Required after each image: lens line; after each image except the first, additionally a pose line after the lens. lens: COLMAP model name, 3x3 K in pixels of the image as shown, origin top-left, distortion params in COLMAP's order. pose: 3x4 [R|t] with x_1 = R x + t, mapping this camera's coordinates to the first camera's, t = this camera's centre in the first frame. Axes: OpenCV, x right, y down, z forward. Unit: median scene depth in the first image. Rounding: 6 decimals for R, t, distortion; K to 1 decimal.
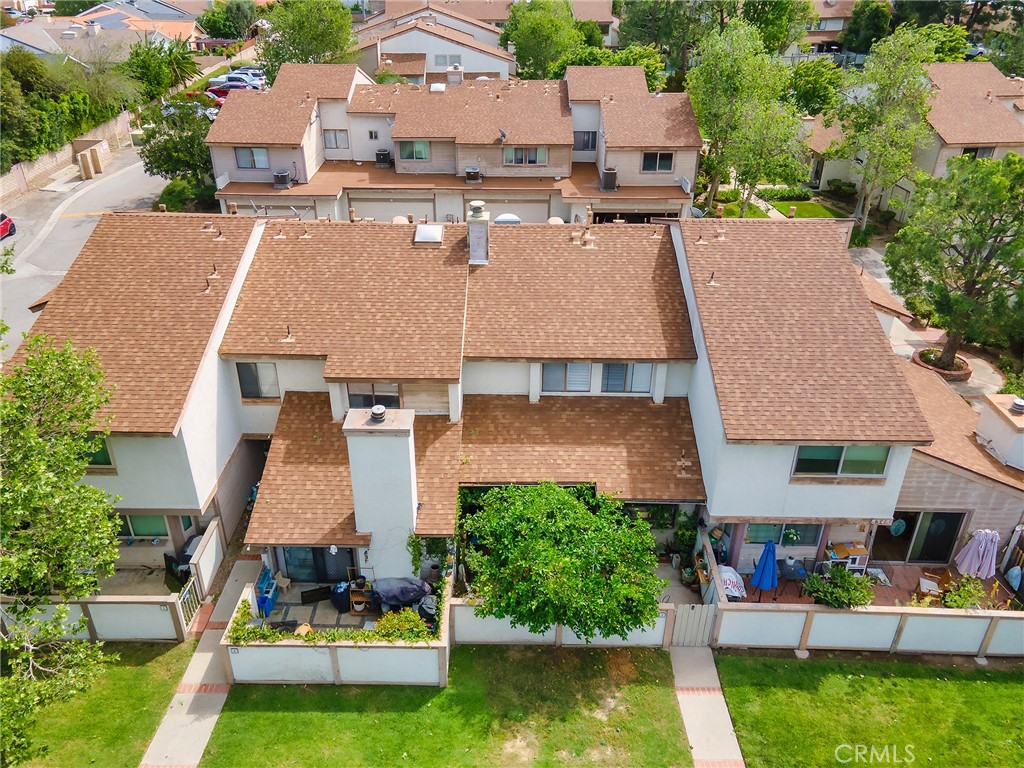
lens RADIAL K [[761.5, 0, 508.2], [0, 761.5, 342.7], [0, 0, 1]] dist [0.033460, -0.001757]
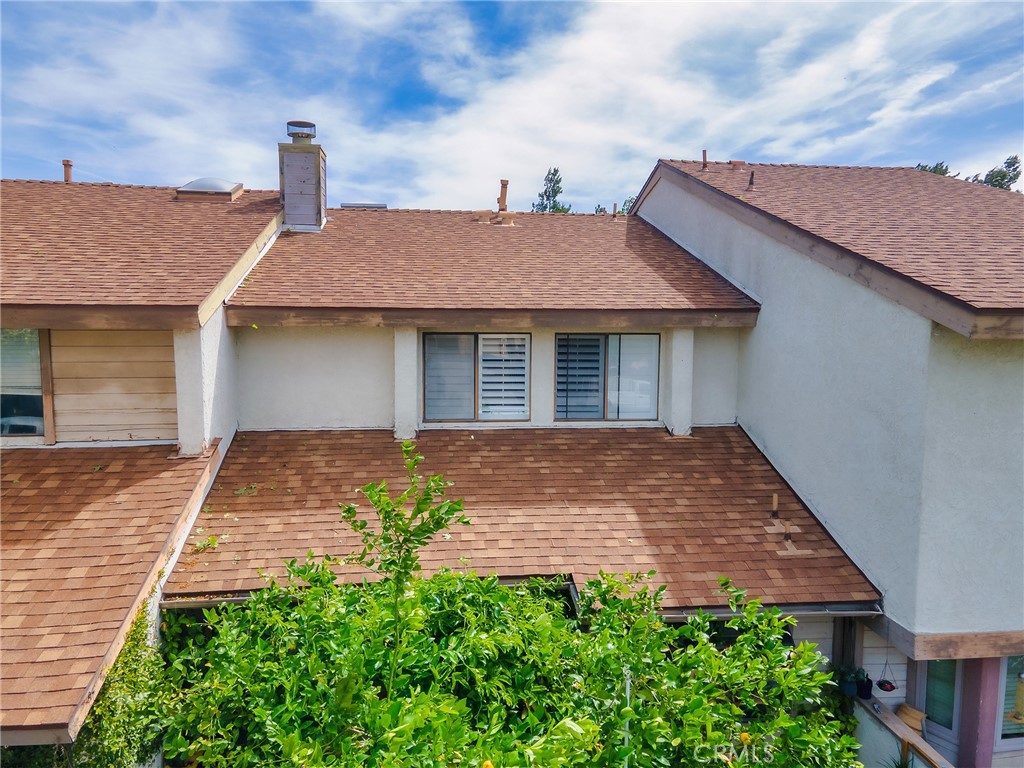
lens RADIAL K [[733.7, 0, 506.4], [0, 733.7, 385.4], [0, 0, 1]] dist [0.030890, 0.005453]
pose [[0.991354, -0.008854, 0.130916, 0.040018], [0.057917, 0.924798, -0.376025, 0.228086], [-0.117742, 0.380356, 0.917315, 0.649801]]
